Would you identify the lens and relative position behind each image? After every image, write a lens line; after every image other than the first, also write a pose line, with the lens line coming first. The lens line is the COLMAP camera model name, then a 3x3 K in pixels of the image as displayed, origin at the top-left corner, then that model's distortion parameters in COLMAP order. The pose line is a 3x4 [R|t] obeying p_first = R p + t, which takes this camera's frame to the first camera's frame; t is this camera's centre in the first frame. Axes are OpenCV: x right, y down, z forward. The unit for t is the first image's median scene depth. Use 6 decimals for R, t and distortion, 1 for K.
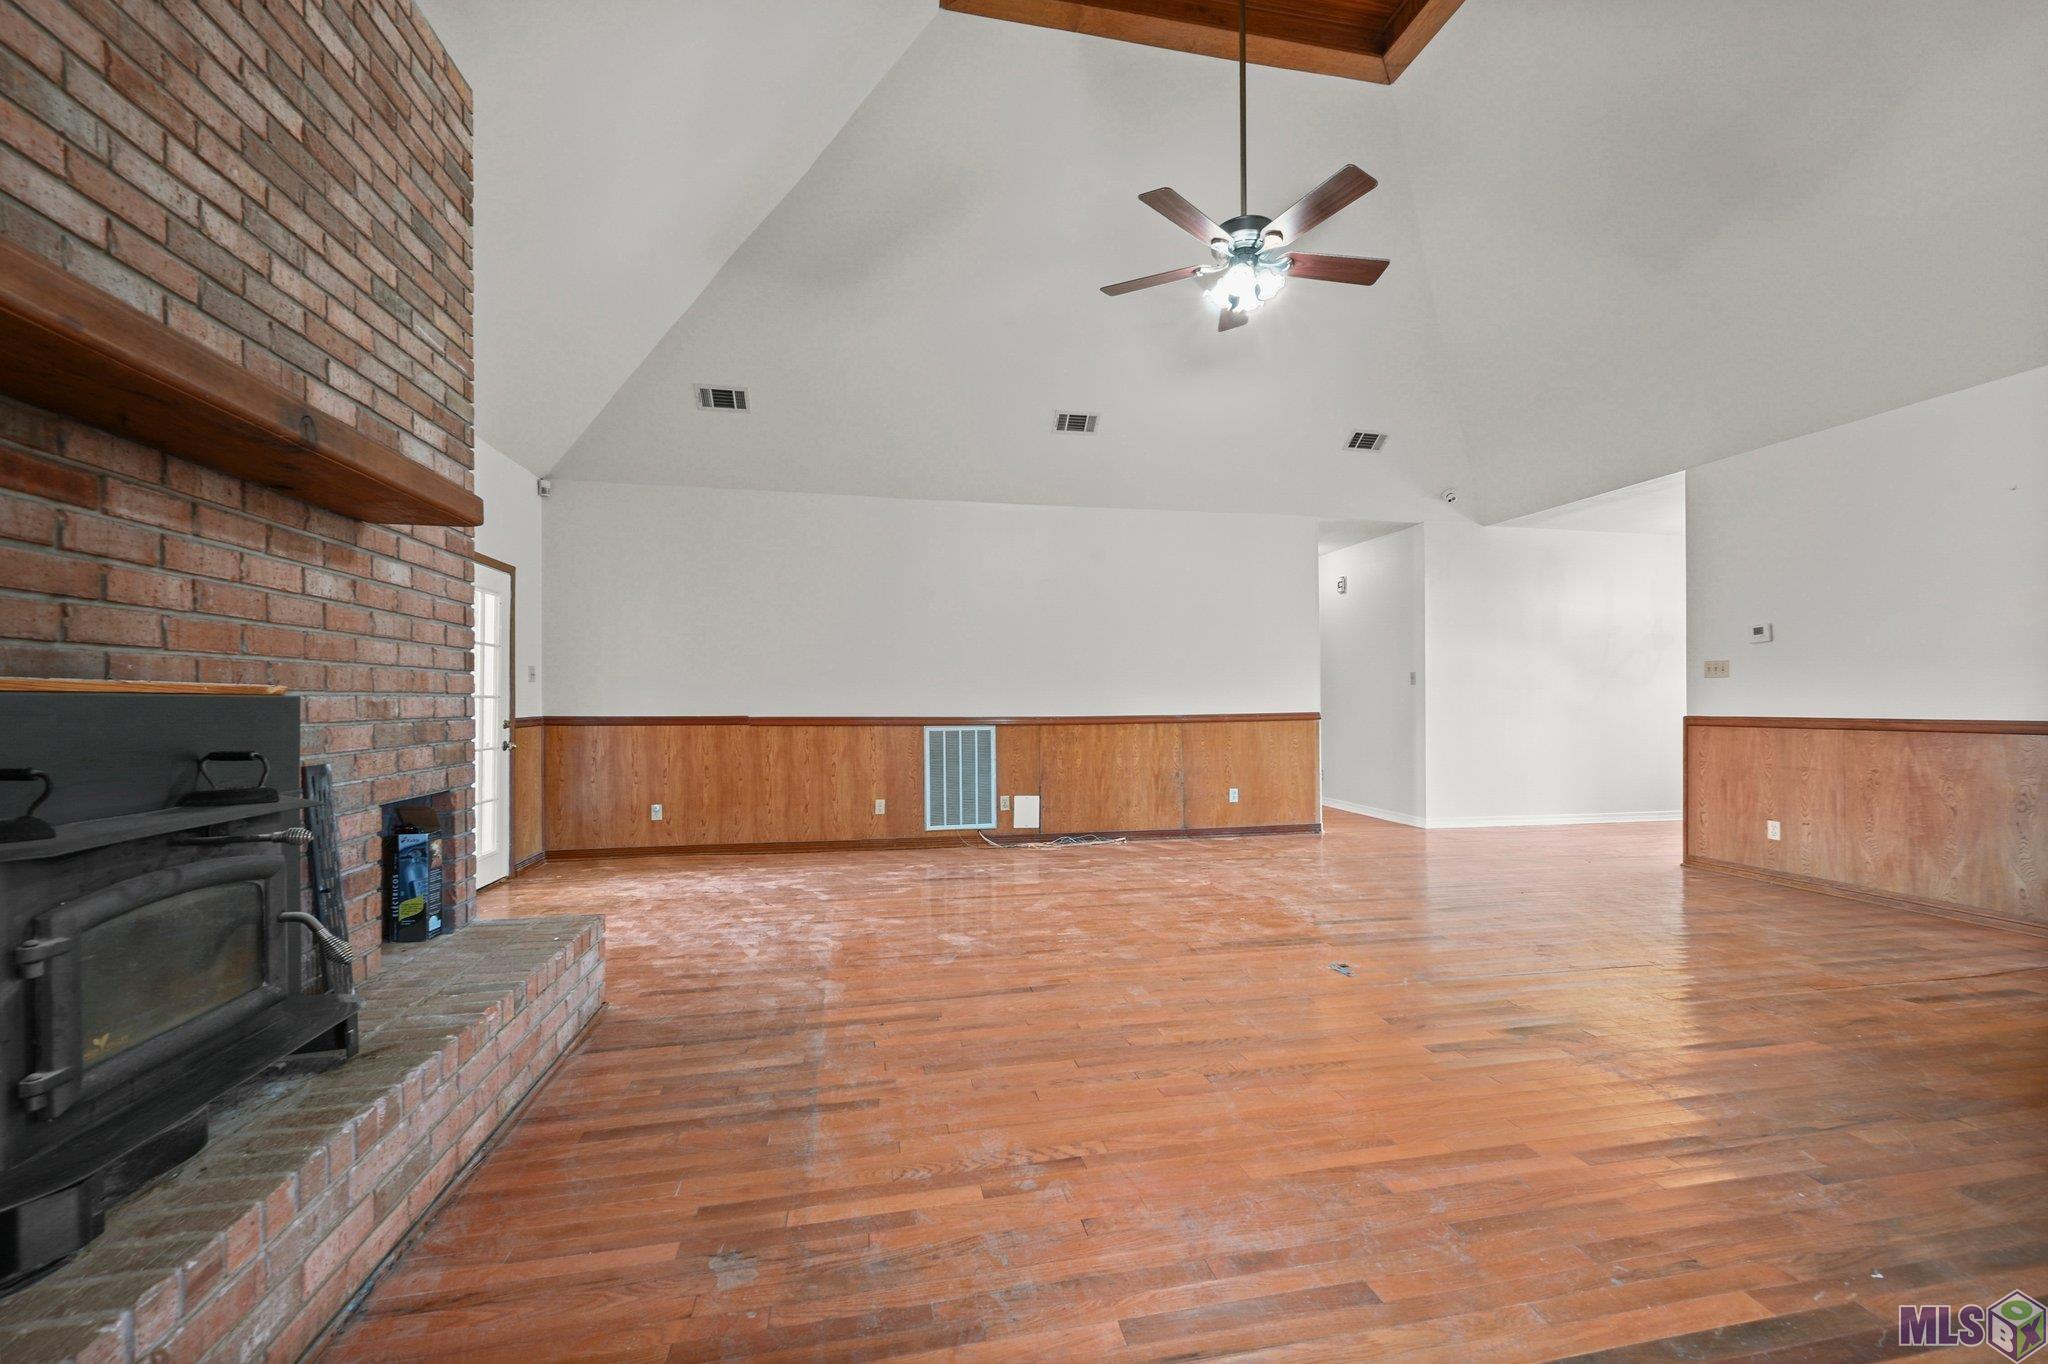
lens RADIAL K [[815.0, 0, 1022.3], [0, 815.0, 697.7], [0, 0, 1]] dist [-0.000925, -0.000129]
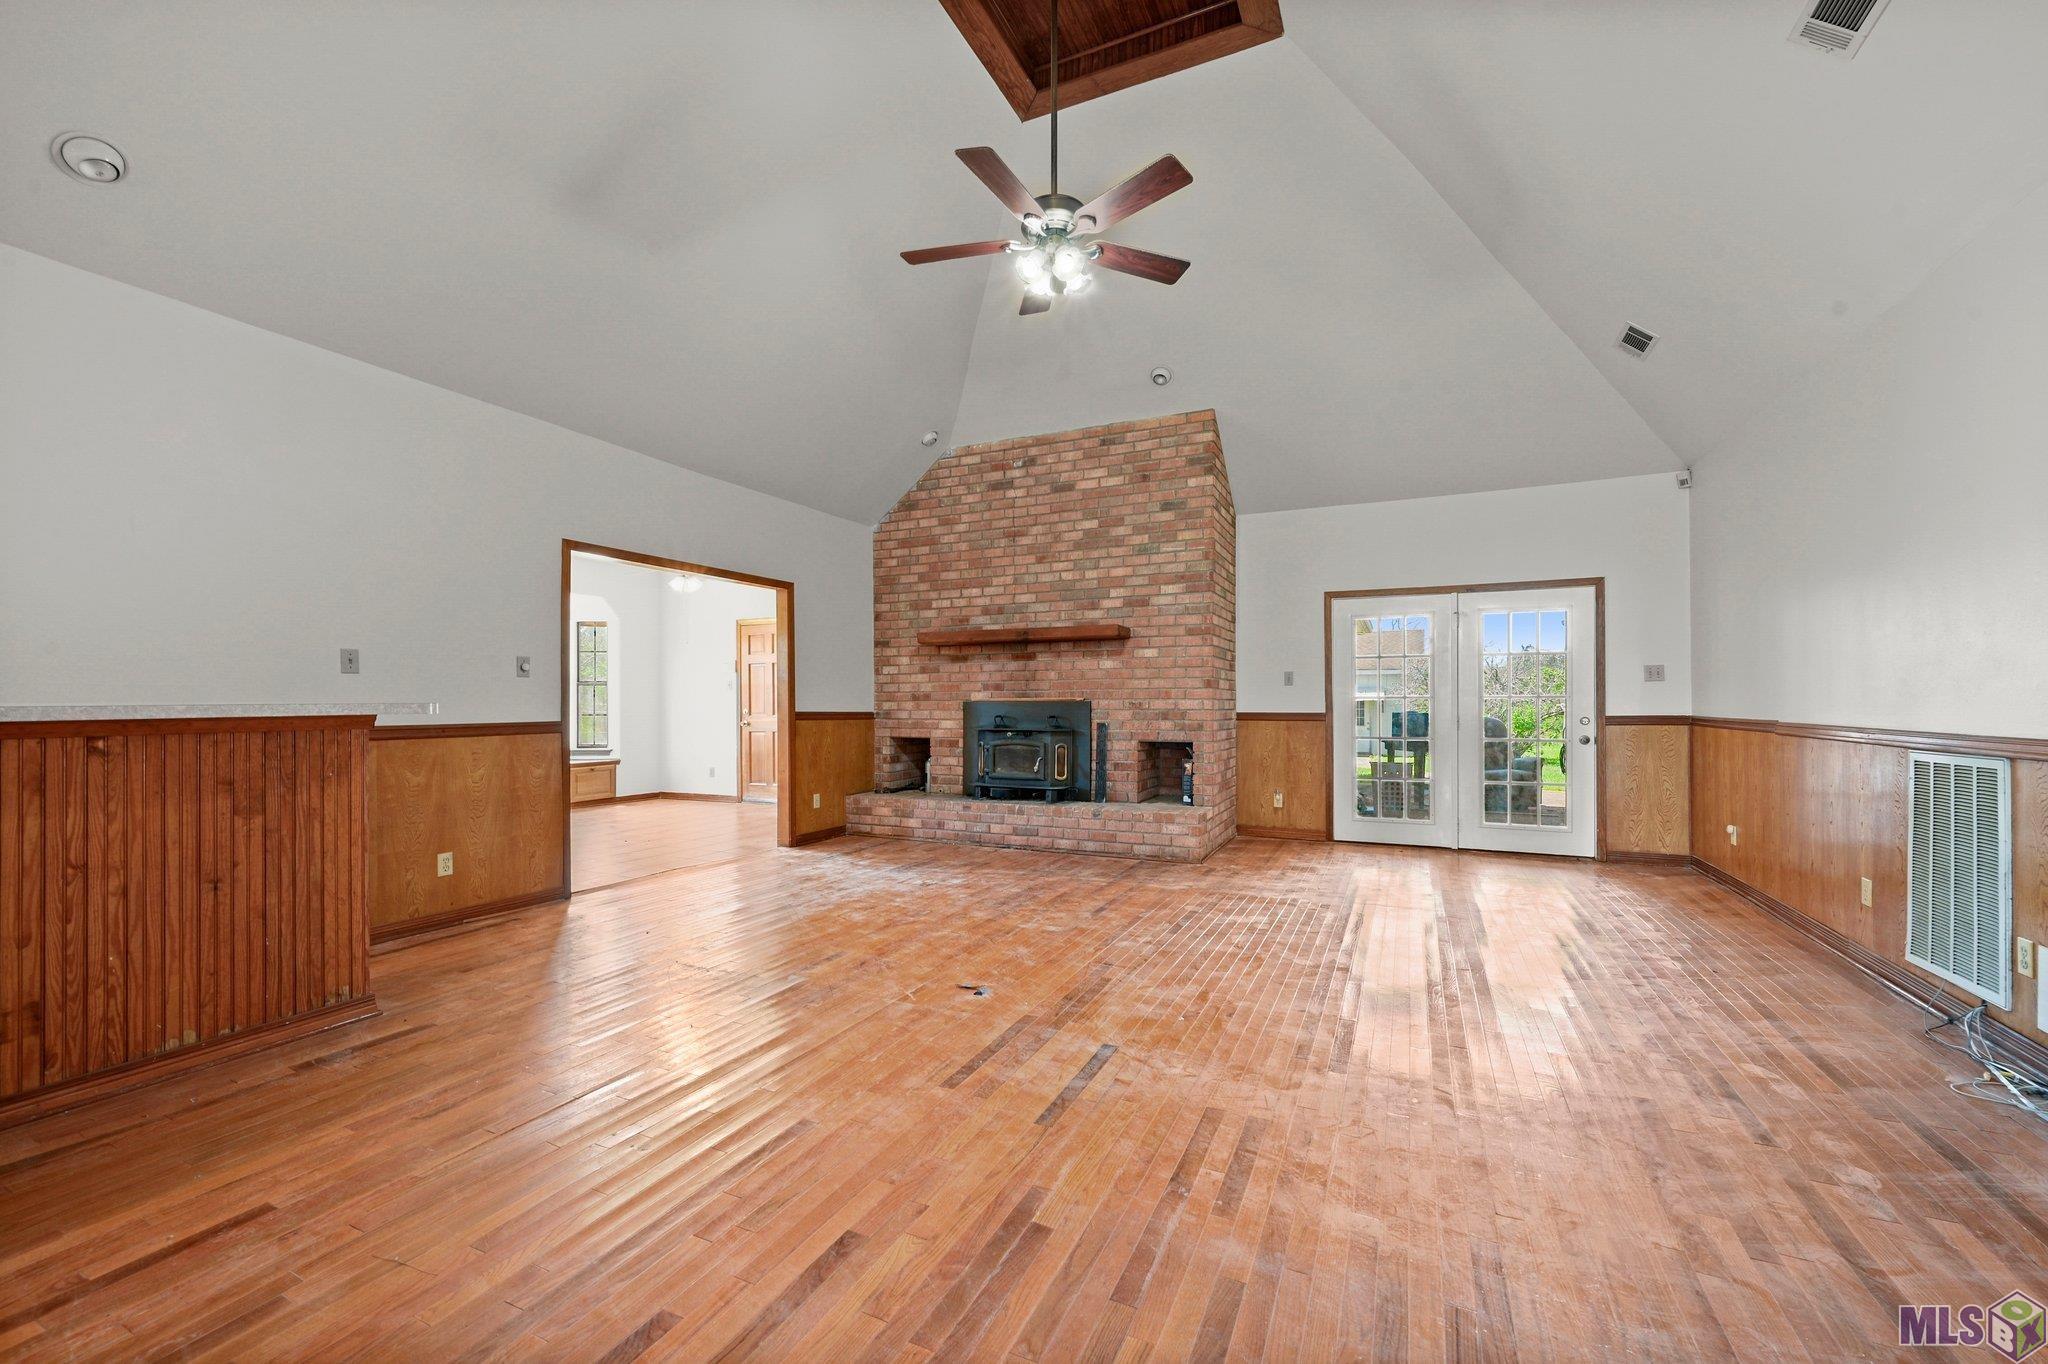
lens RADIAL K [[815.0, 0, 1023.6], [0, 815.0, 698.2], [0, 0, 1]] dist [-0.000925, -0.000129]
pose [[-0.601524, -0.003258, -0.798848, 1.578122], [0.007708, 0.999921, -0.009881, 0.014209], [0.798817, -0.012101, -0.601452, 2.302520]]
